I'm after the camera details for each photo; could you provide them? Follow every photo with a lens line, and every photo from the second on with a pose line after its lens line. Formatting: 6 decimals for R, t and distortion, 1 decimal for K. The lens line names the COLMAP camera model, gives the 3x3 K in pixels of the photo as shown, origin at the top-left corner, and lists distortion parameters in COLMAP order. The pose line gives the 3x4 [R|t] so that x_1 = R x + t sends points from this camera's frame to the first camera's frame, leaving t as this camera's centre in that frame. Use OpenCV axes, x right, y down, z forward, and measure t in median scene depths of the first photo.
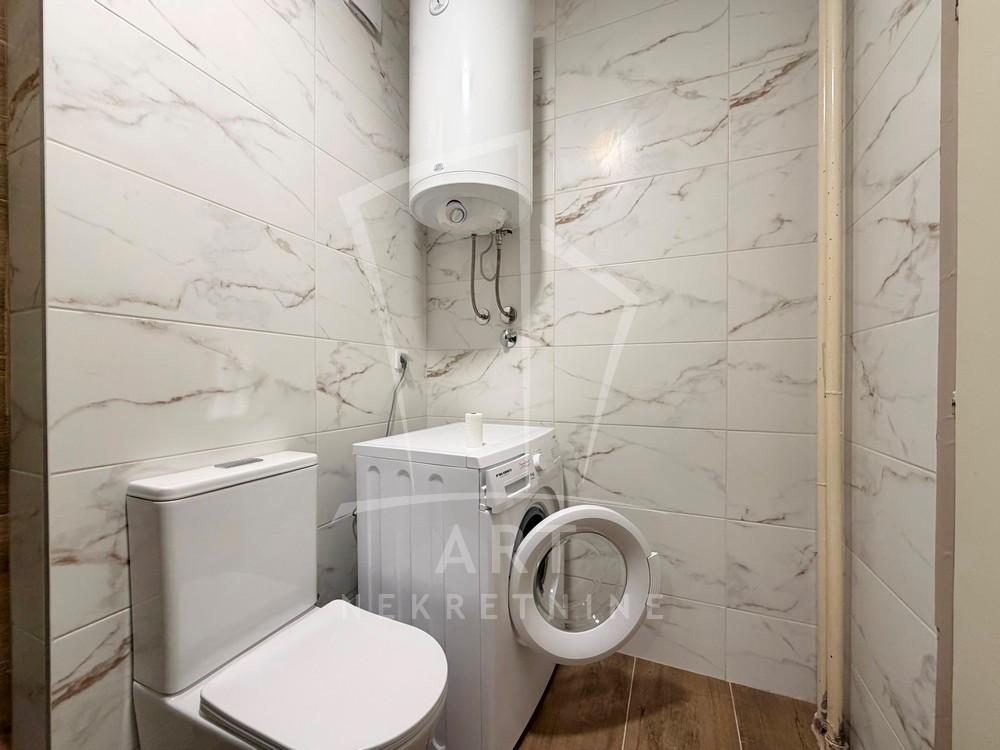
lens RADIAL K [[407.4, 0, 498.9], [0, 407.4, 376.7], [0, 0, 1]] dist [-0.001304, 0.000079]
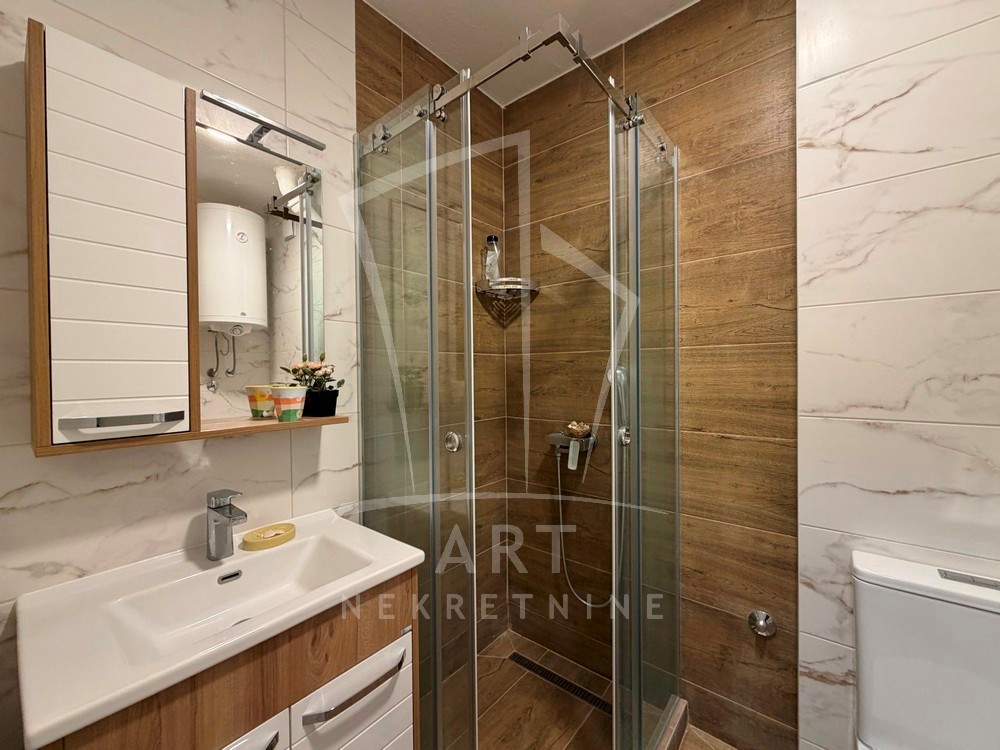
lens RADIAL K [[407.4, 0, 500.5], [0, 407.4, 376.3], [0, 0, 1]] dist [-0.001304, 0.000079]
pose [[-0.276060, 0.003450, -0.961134, 0.561877], [0.001874, 0.999994, 0.003051, -0.263762], [0.961139, -0.000959, -0.276064, 0.265397]]
